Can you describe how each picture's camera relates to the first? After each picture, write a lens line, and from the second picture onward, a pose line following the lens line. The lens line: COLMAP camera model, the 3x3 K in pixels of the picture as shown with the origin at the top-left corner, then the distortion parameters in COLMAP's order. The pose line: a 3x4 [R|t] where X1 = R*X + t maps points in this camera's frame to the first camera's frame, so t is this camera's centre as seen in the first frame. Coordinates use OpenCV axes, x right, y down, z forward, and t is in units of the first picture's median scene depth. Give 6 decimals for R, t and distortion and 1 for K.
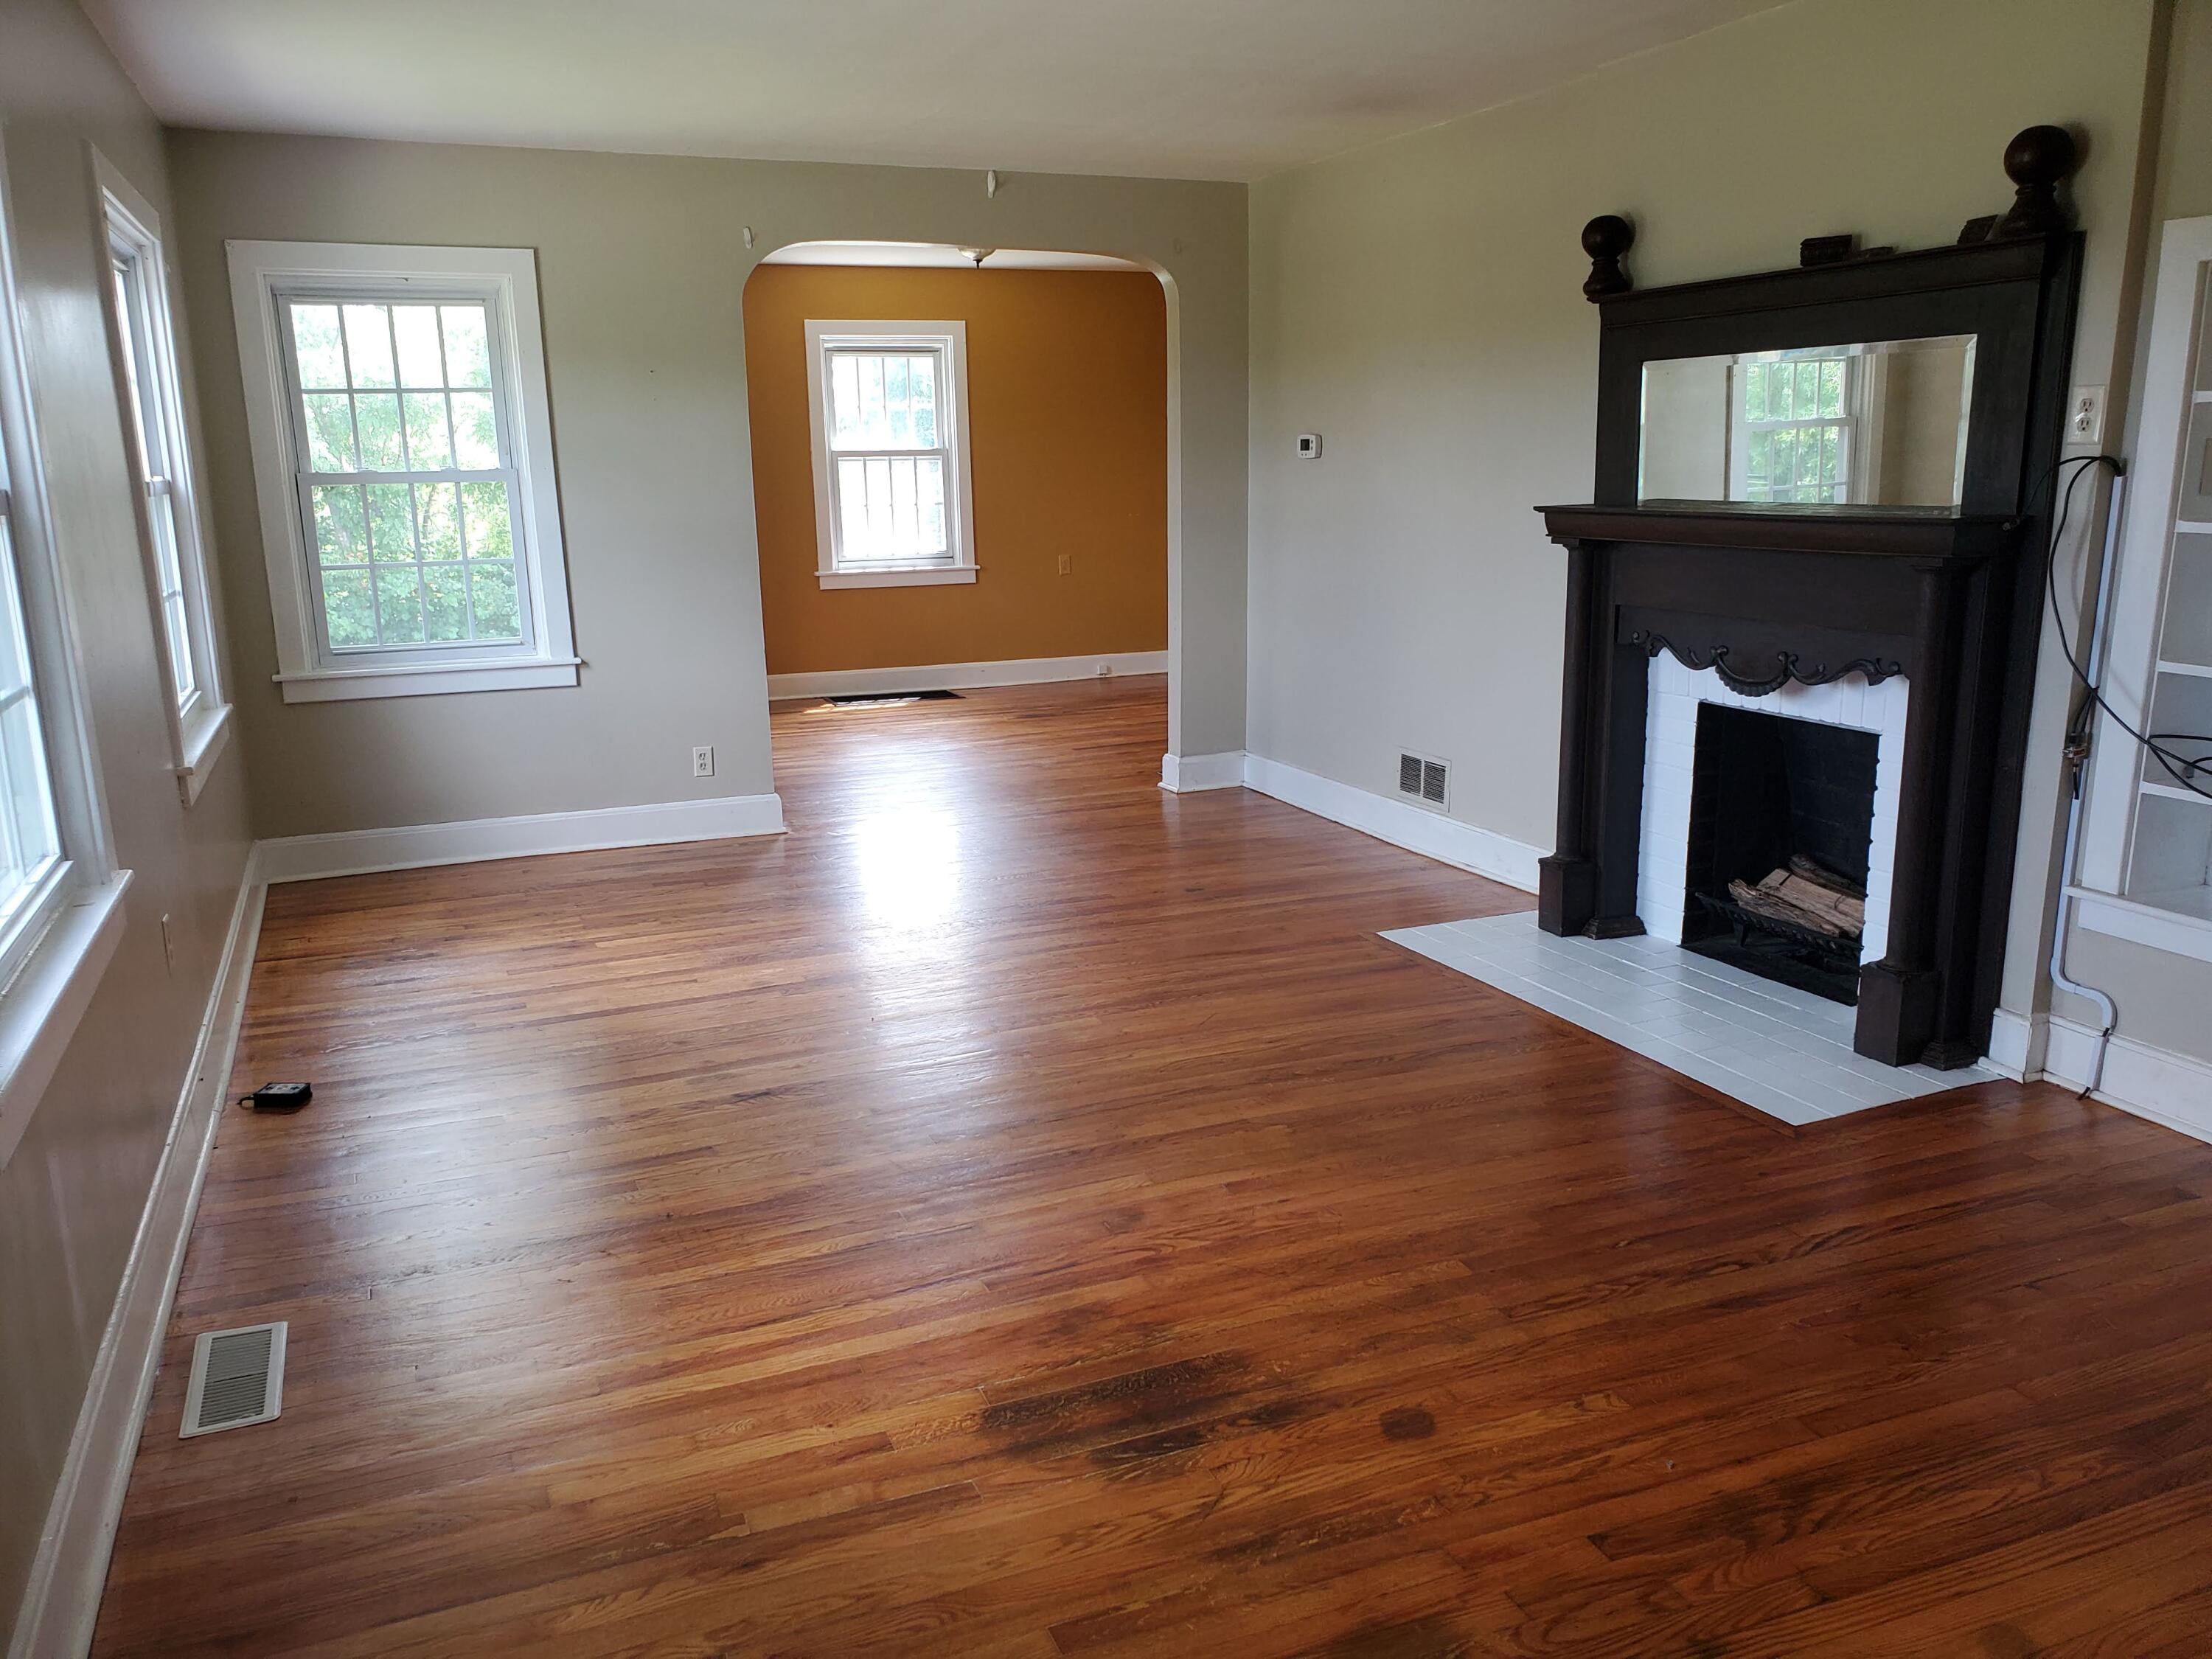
lens RADIAL K [[1725.4, 0, 1089.9], [0, 1725.4, 858.1], [0, 0, 1]] dist [0.031237, -0.034393]
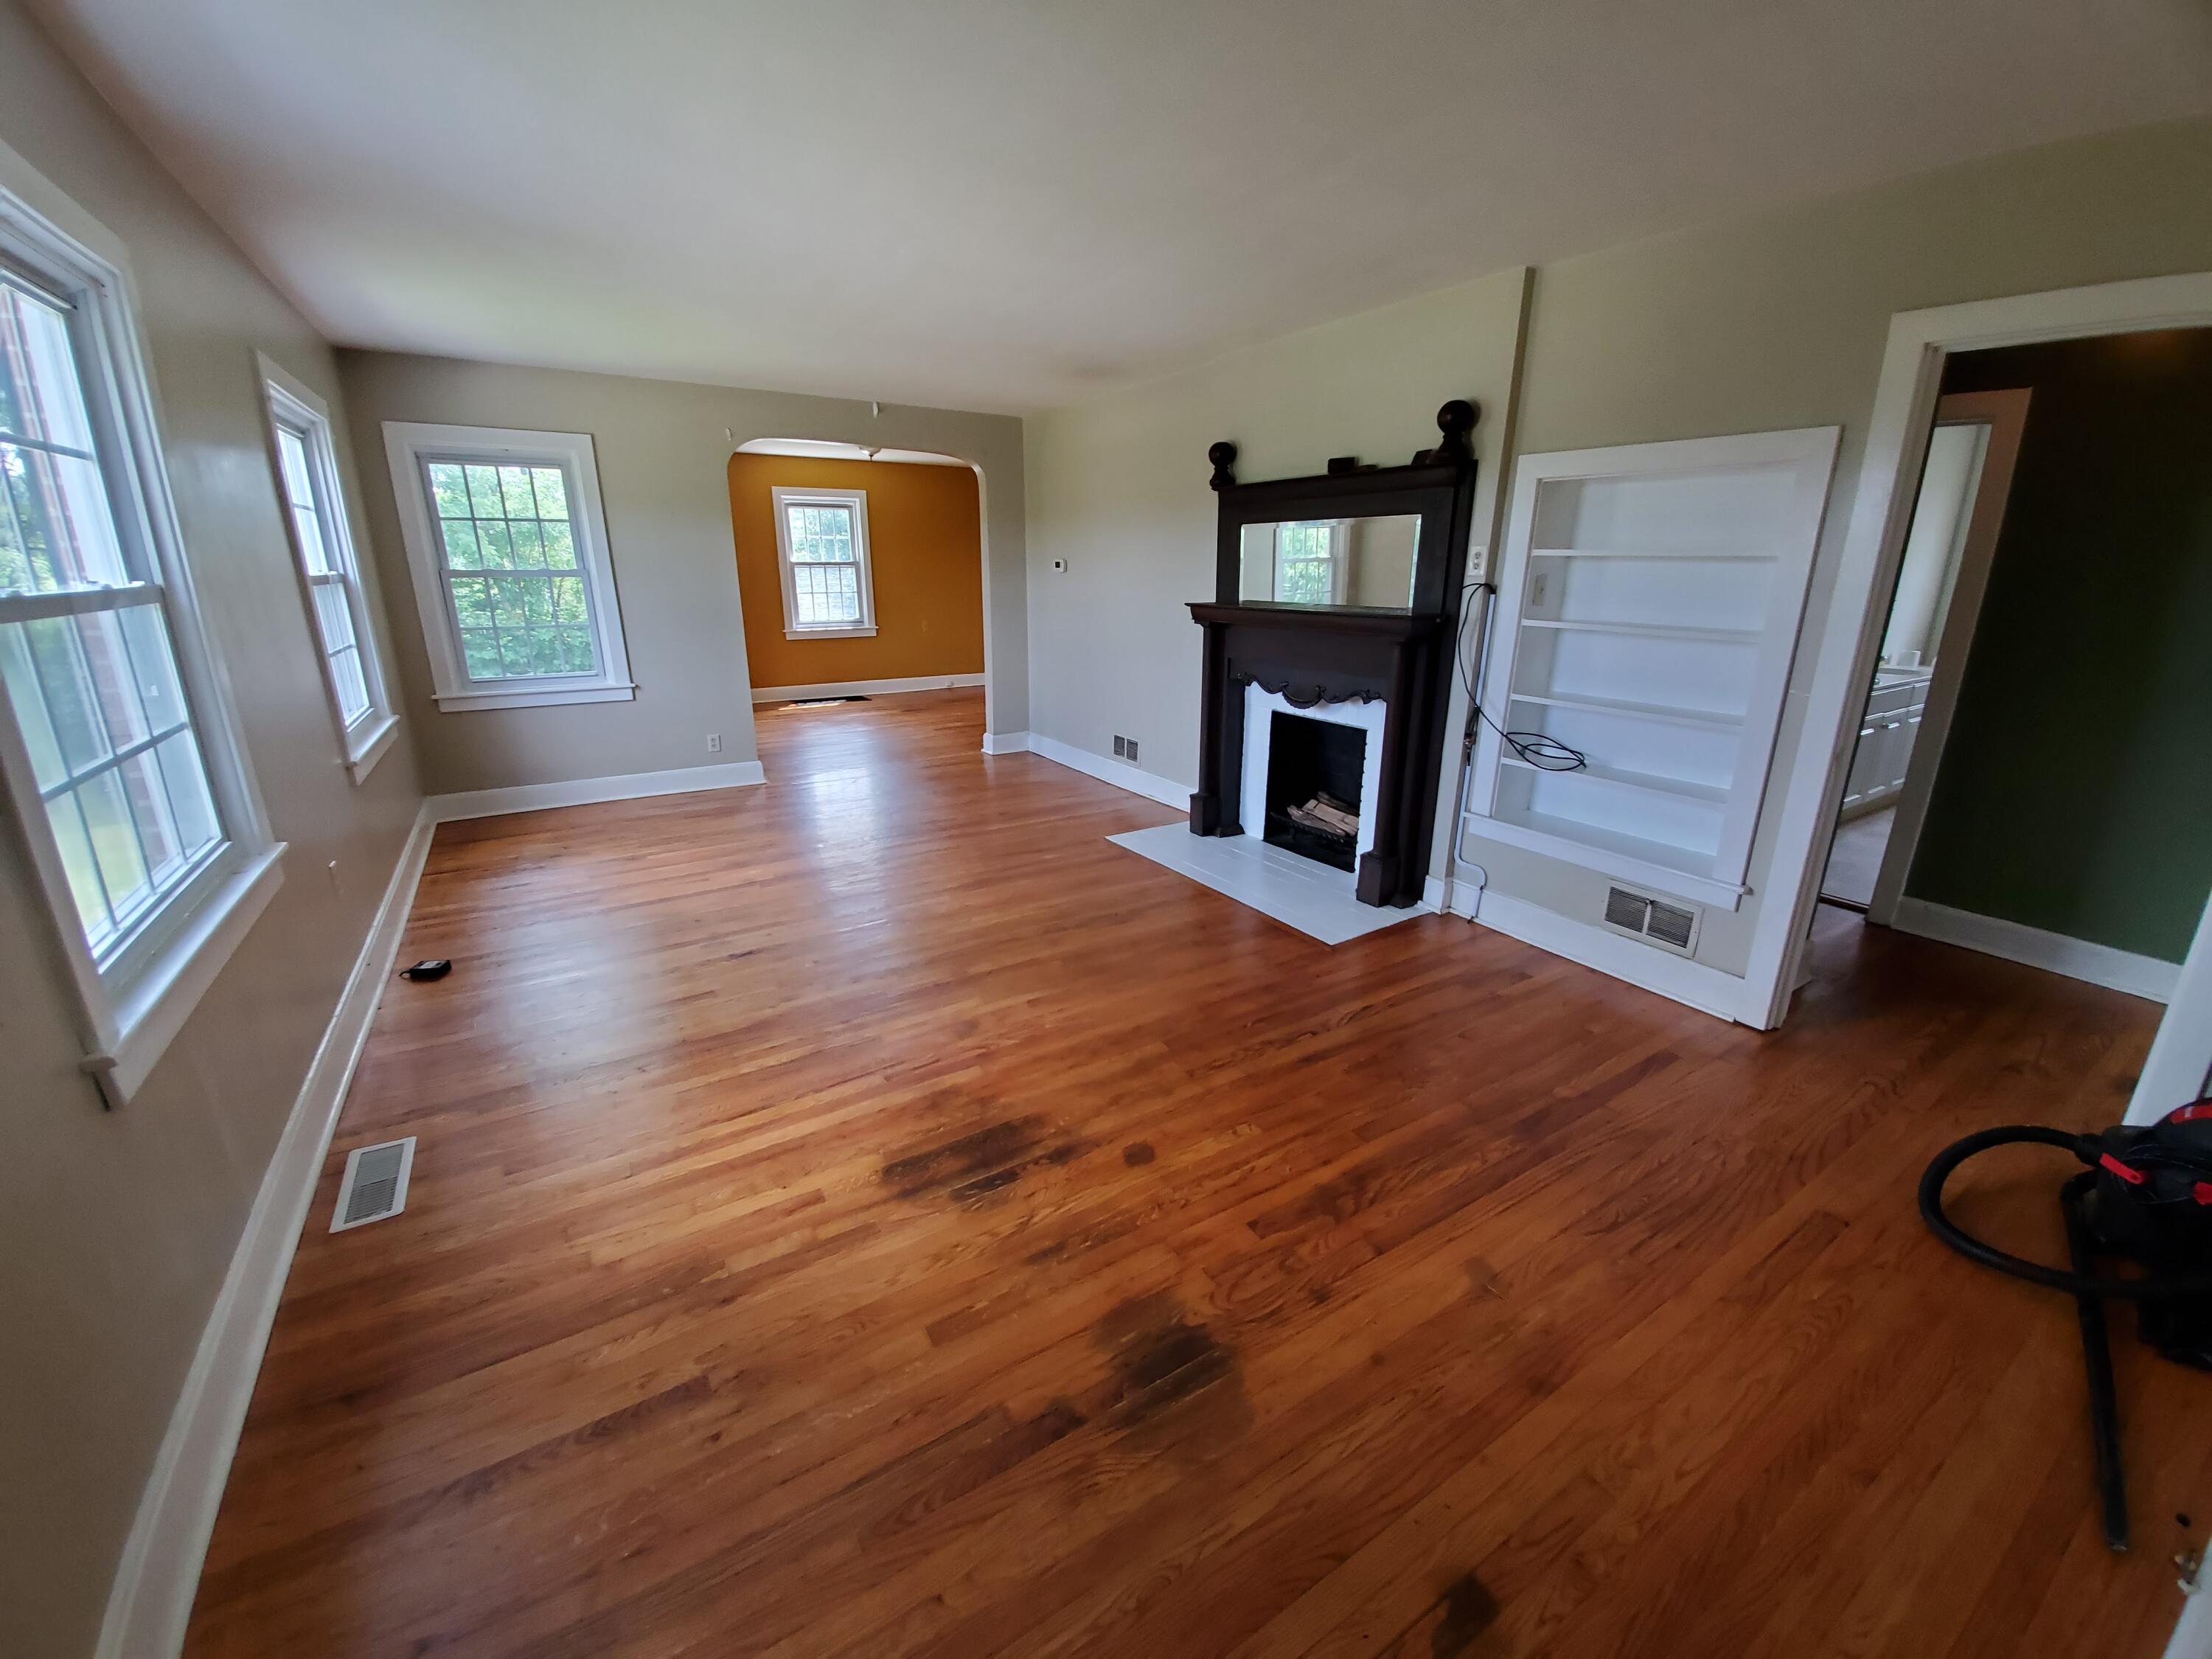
lens RADIAL K [[875.4, 0, 1099.8], [0, 875.4, 826.7], [0, 0, 1]] dist [0.002582, -0.009000]
pose [[0.984899, -0.028175, 0.170821, 0.005009], [0.018100, 0.998019, 0.060257, -0.030517], [-0.172180, -0.056255, 0.983458, 0.116001]]
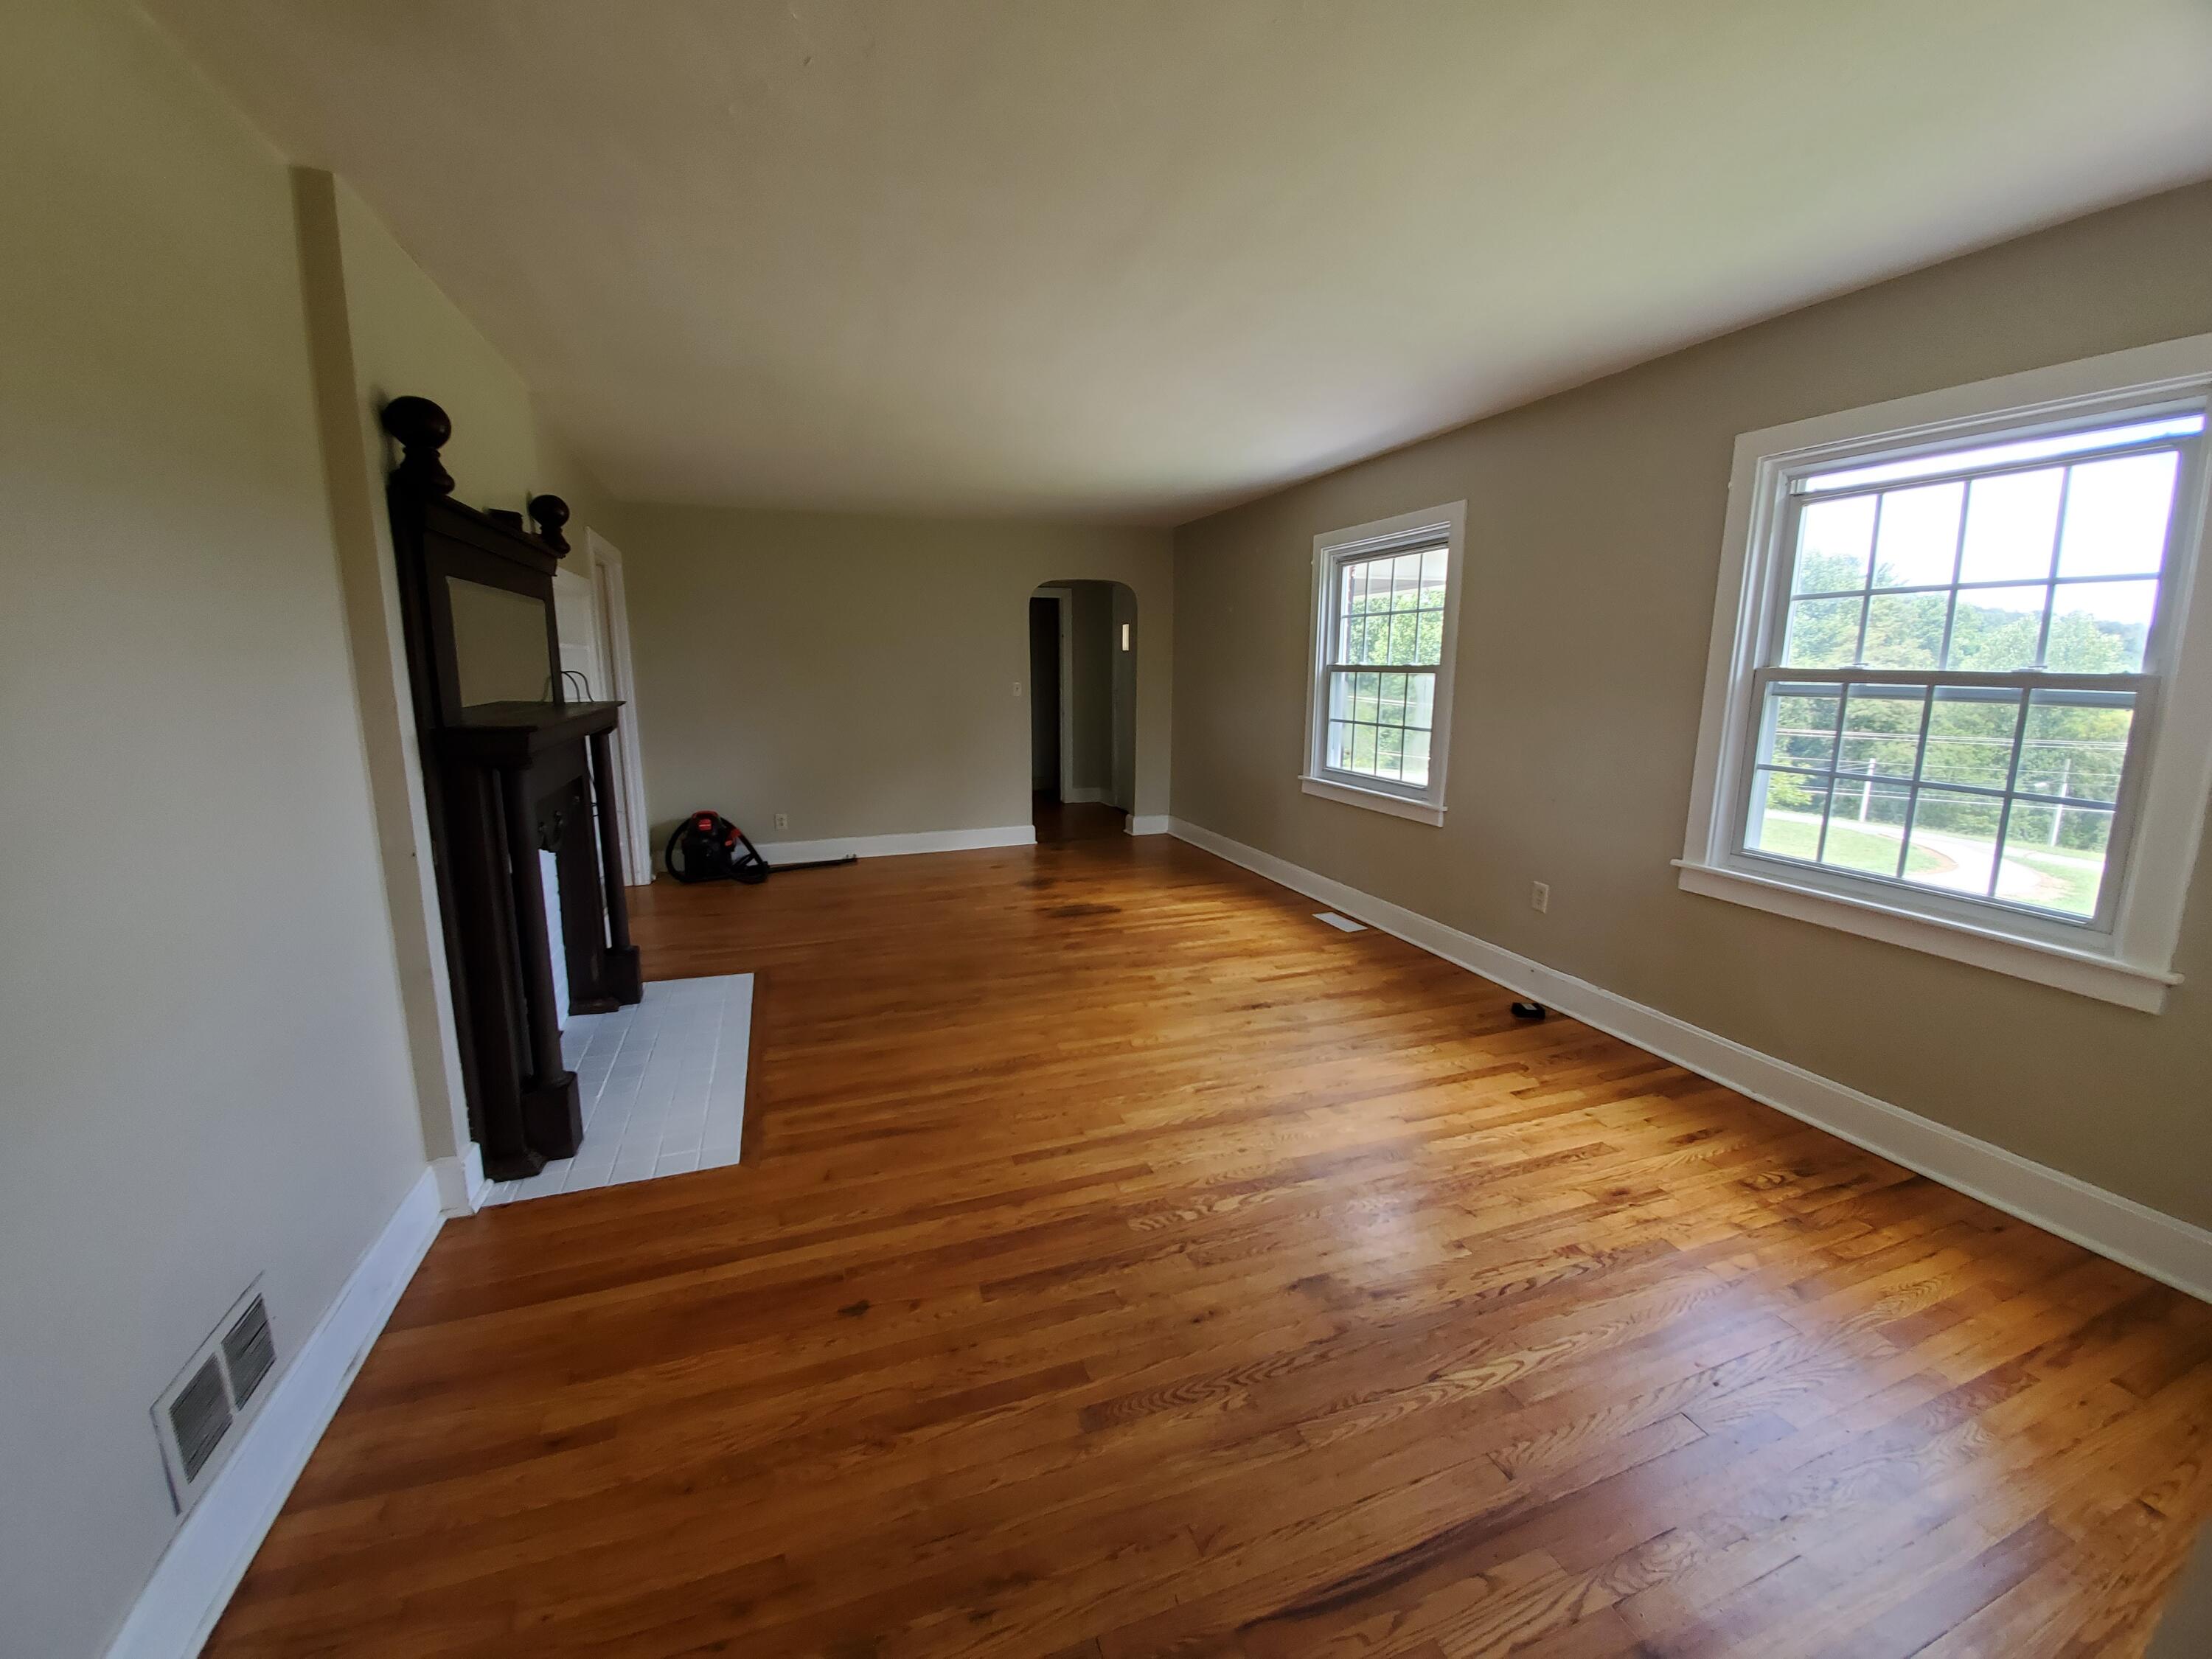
lens RADIAL K [[875.4, 0, 1107.9], [0, 875.4, 817.7], [0, 0, 1]] dist [0.002582, -0.009000]
pose [[-0.999066, 0.012890, 0.041246, -0.076155], [0.028257, 0.917005, 0.397872, -0.407732], [-0.032694, 0.398666, -0.916513, 1.750774]]
